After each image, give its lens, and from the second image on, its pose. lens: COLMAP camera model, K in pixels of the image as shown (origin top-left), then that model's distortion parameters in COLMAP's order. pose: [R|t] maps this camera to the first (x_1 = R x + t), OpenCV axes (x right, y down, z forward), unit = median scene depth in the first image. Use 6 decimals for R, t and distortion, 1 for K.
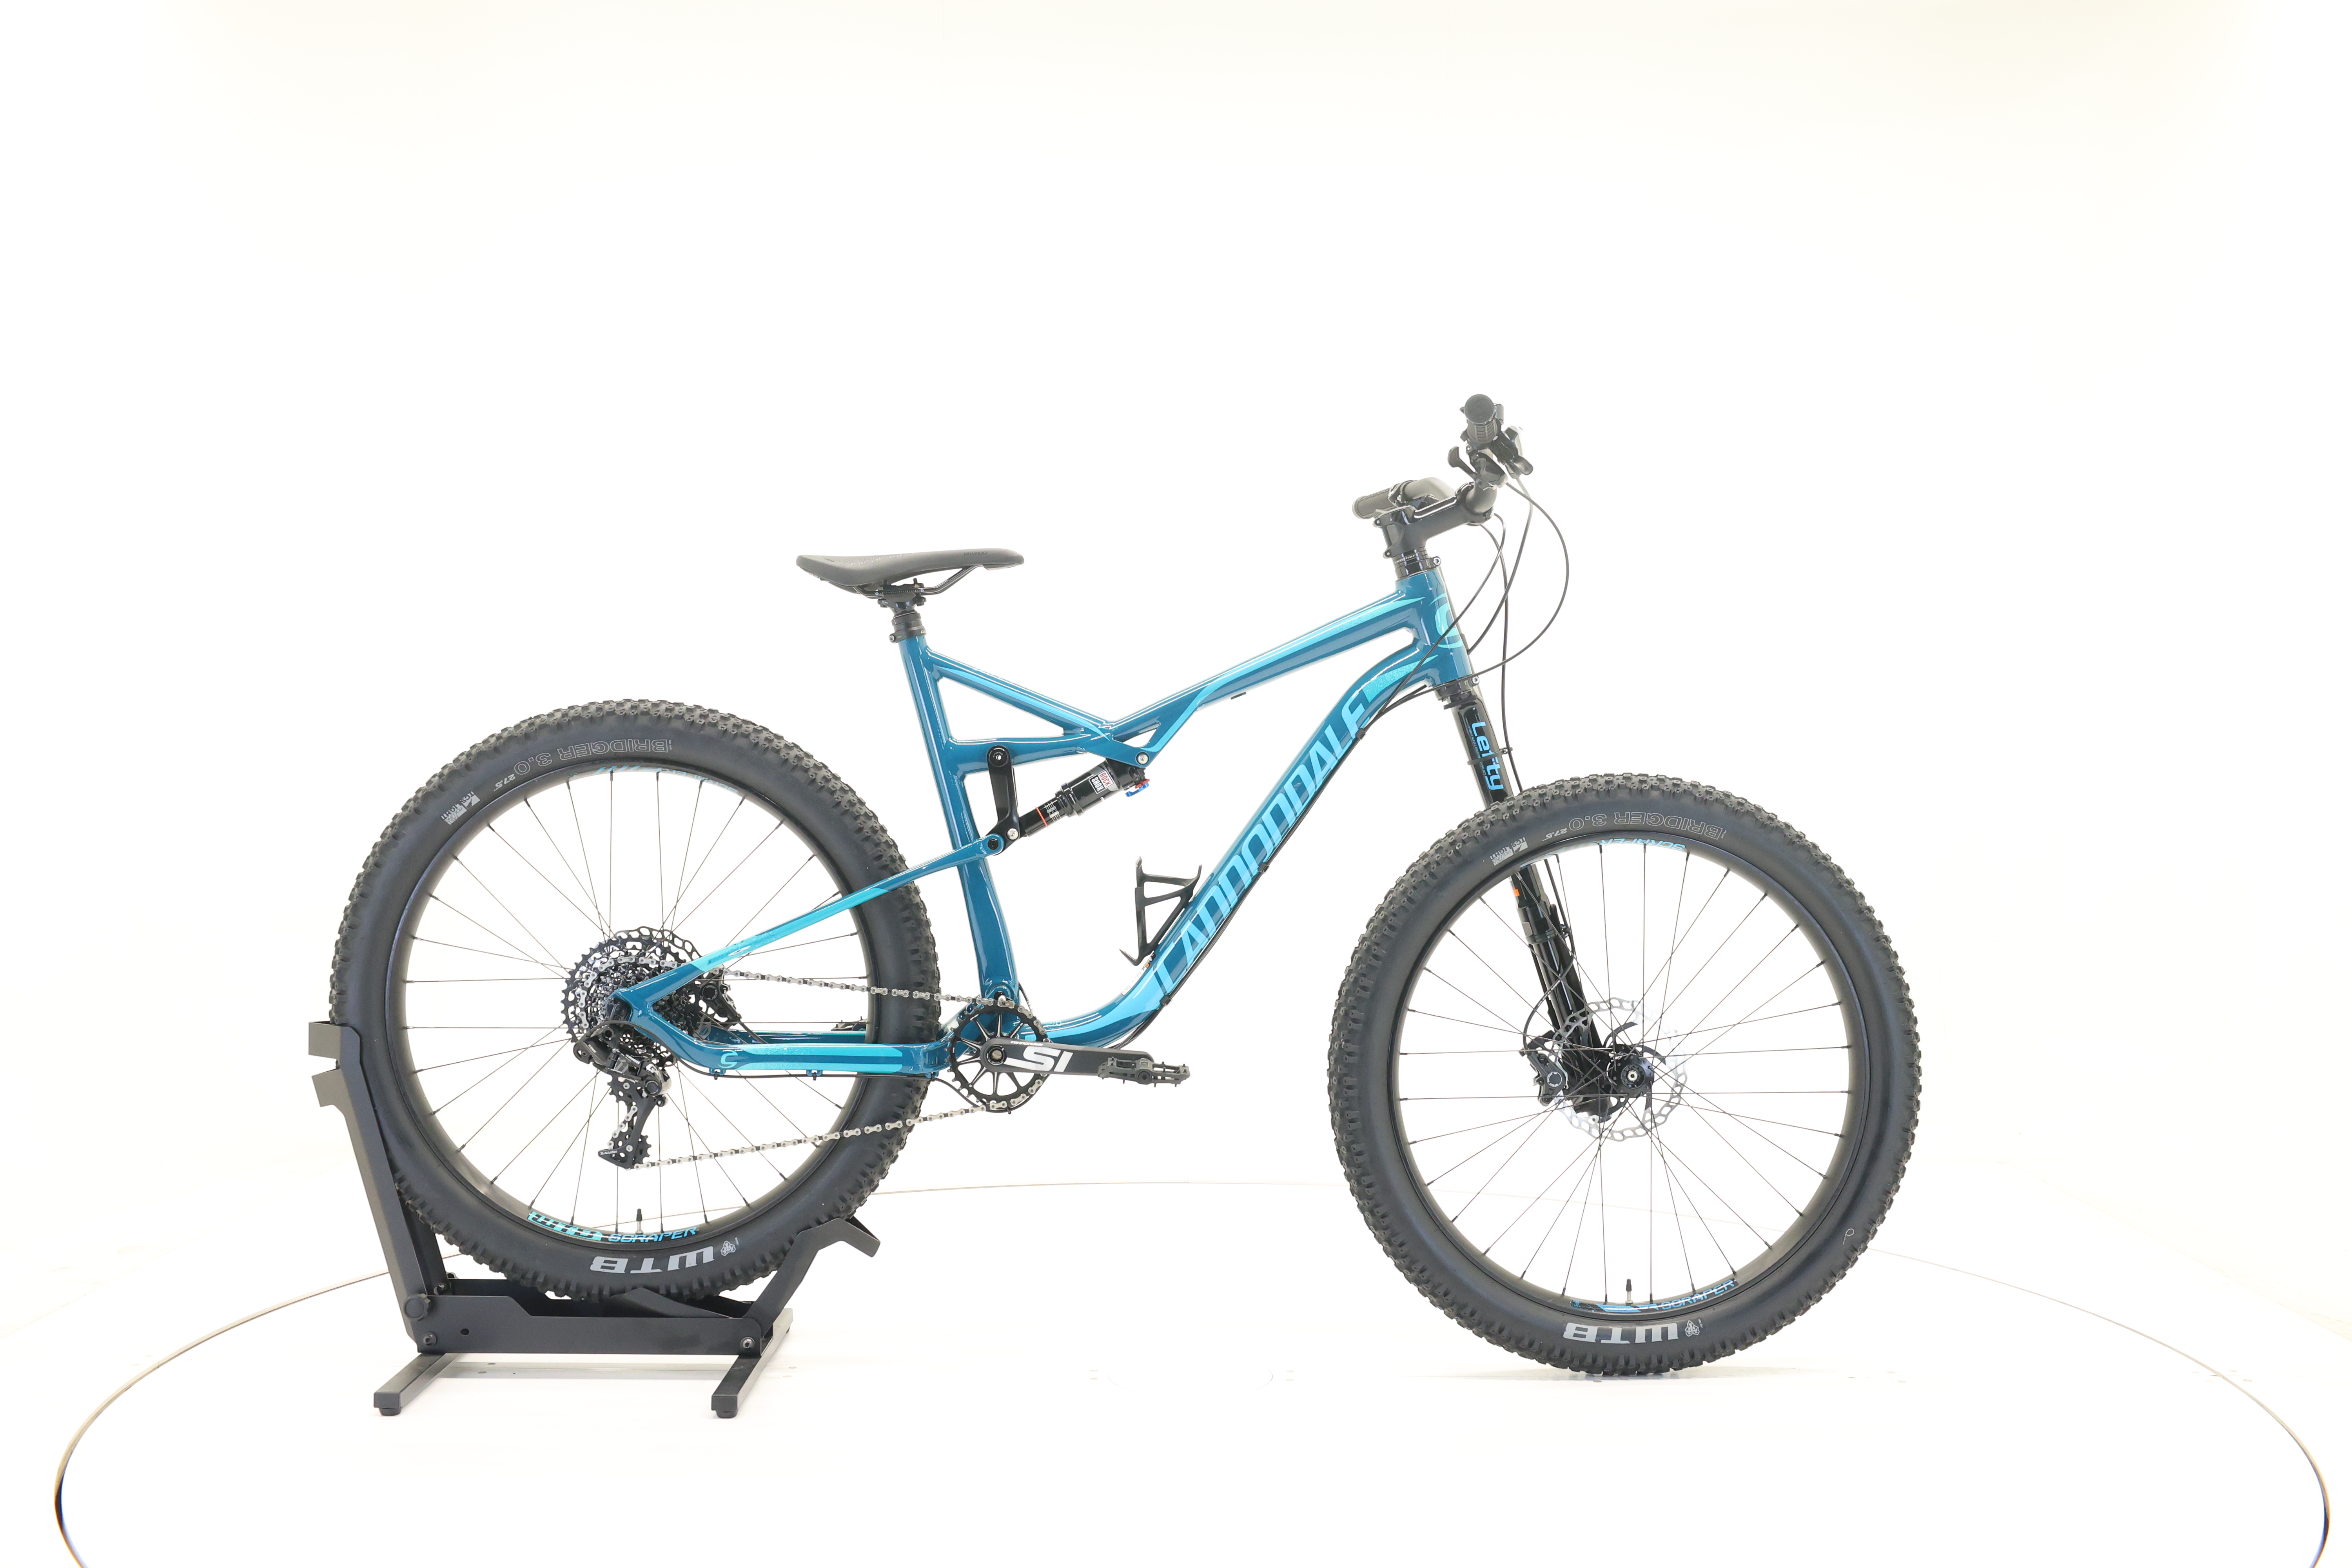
lens RADIAL K [[2456.7, 0, 1176.3], [0, 2456.7, 775.3], [0, 0, 1]] dist [-0.052361, 0.000000]
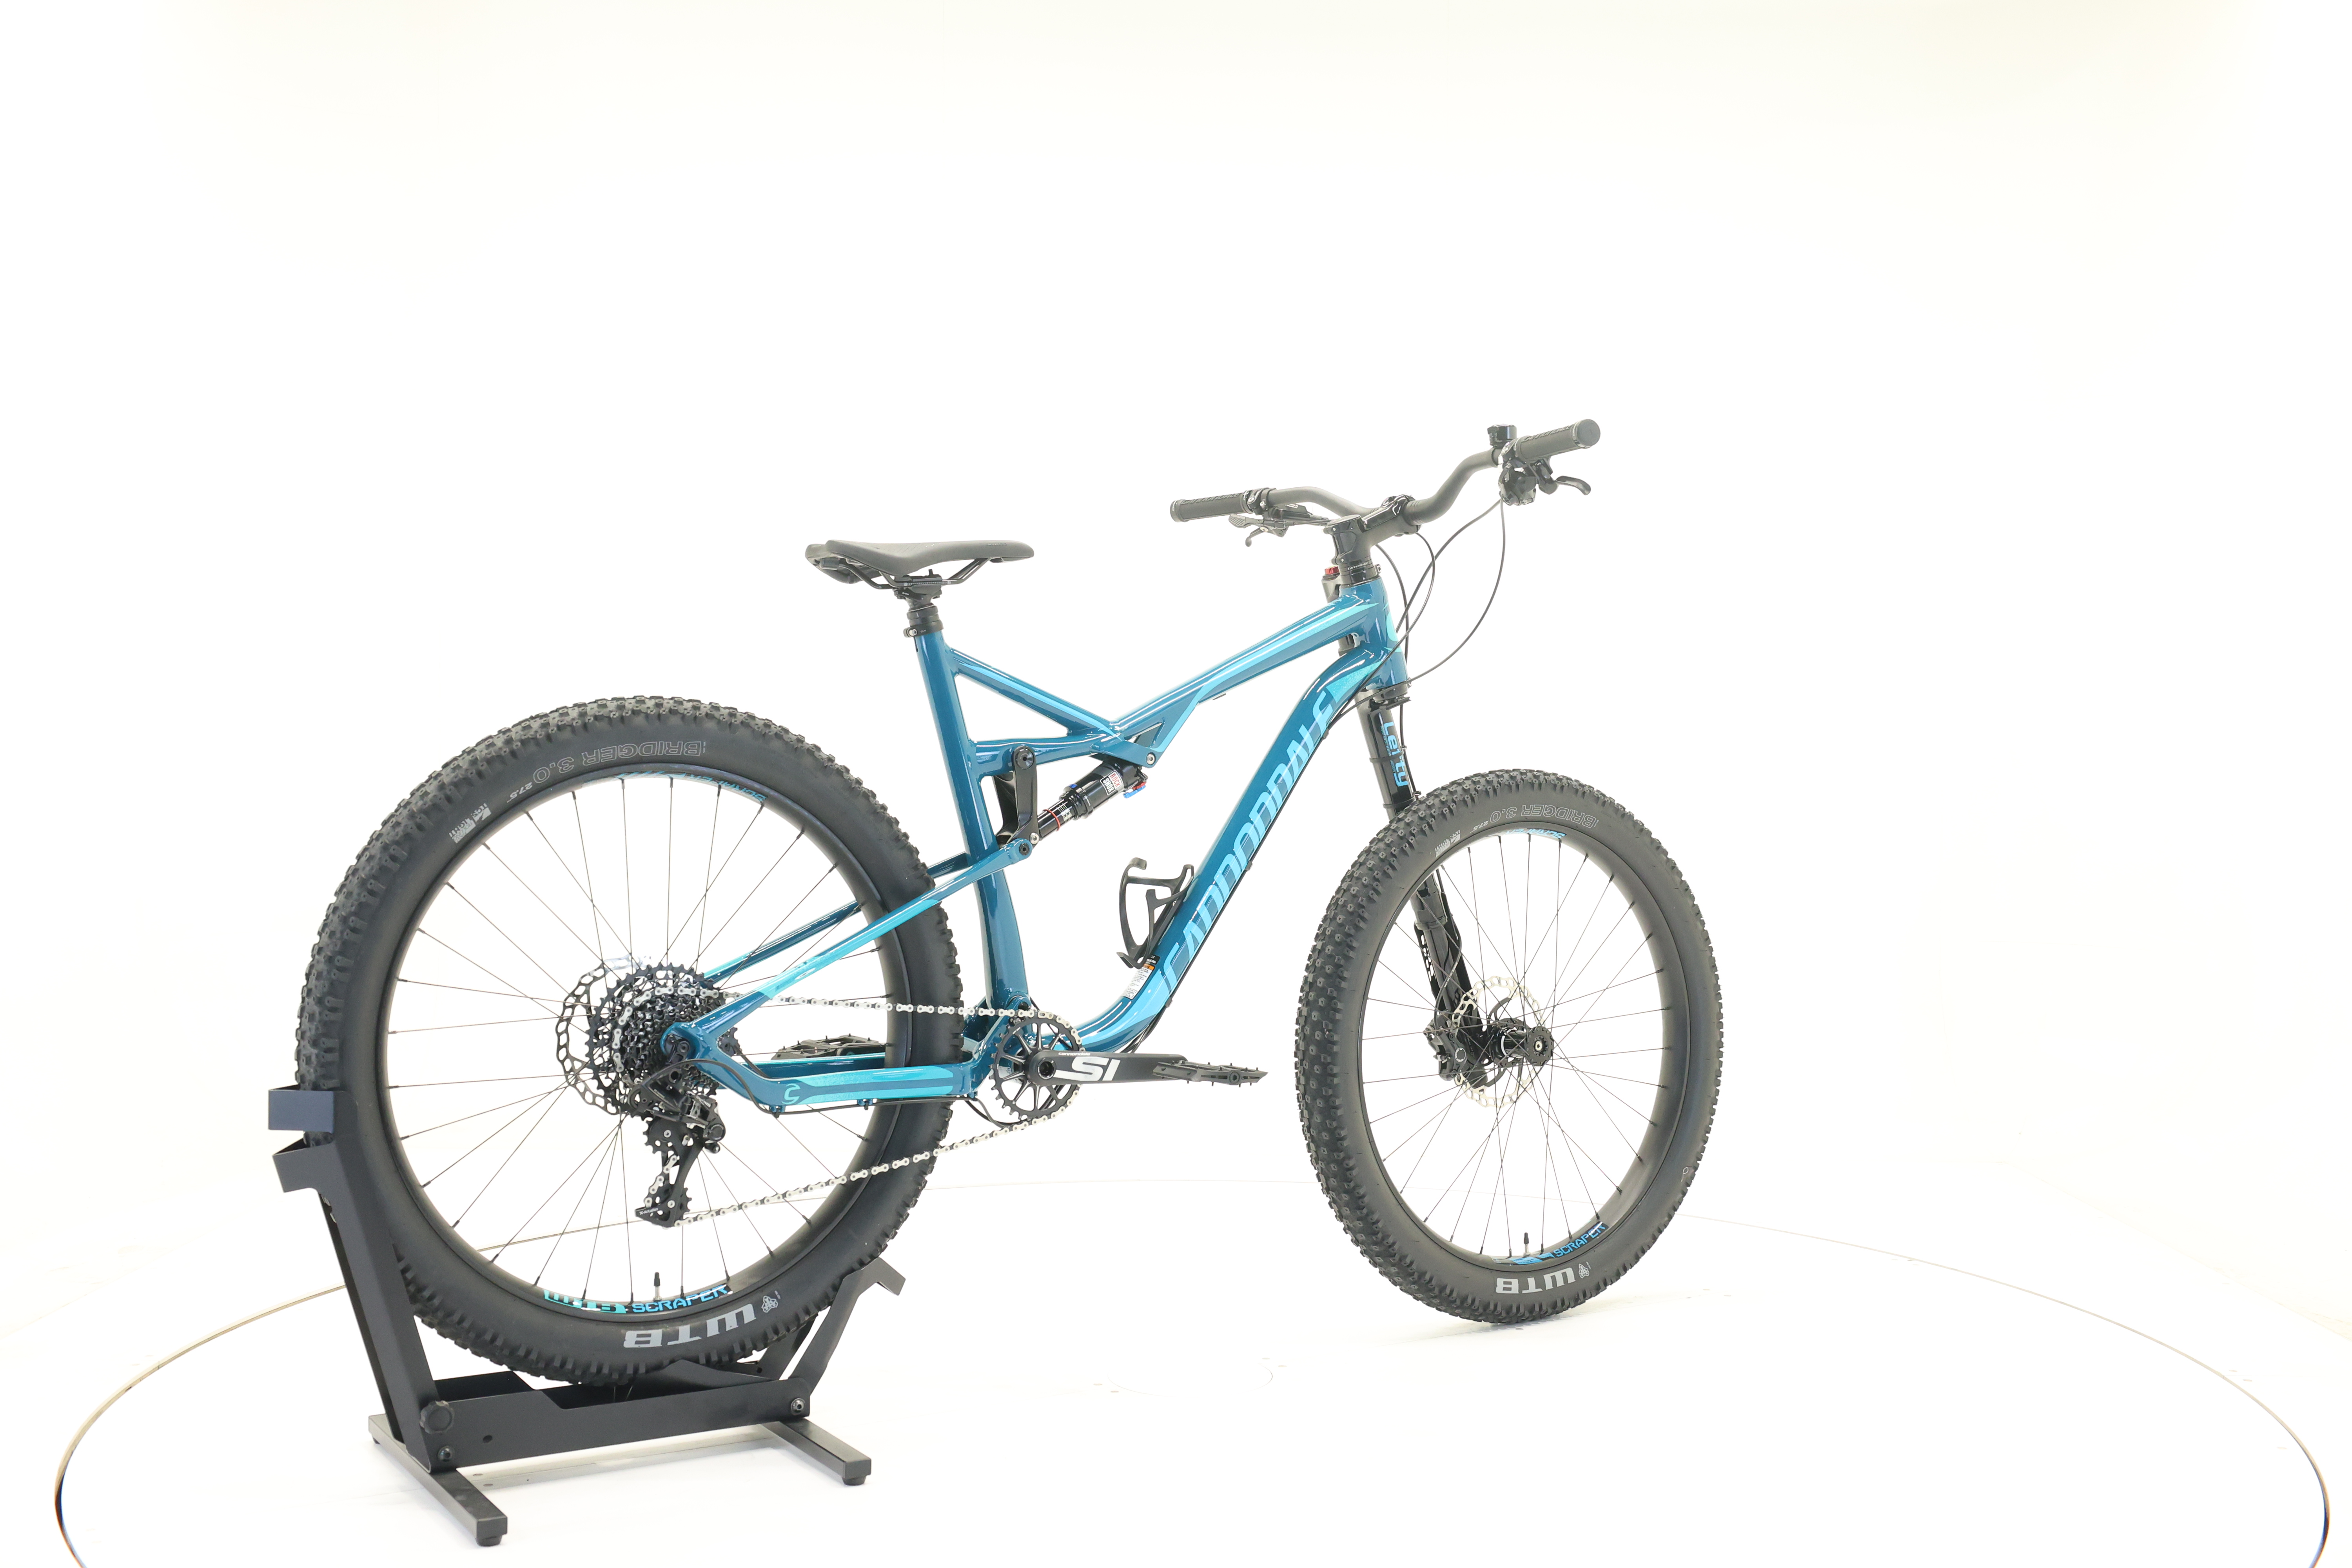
lens RADIAL K [[2456.7, 0, 1173.7], [0, 2456.7, 788.3], [0, 0, 1]] dist [-0.052361, 0.000000]
pose [[0.857345, -0.012891, 0.514580, -0.512542], [0.008346, 0.999903, 0.011144, -0.005915], [-0.514674, -0.005260, 0.857370, 0.146563]]
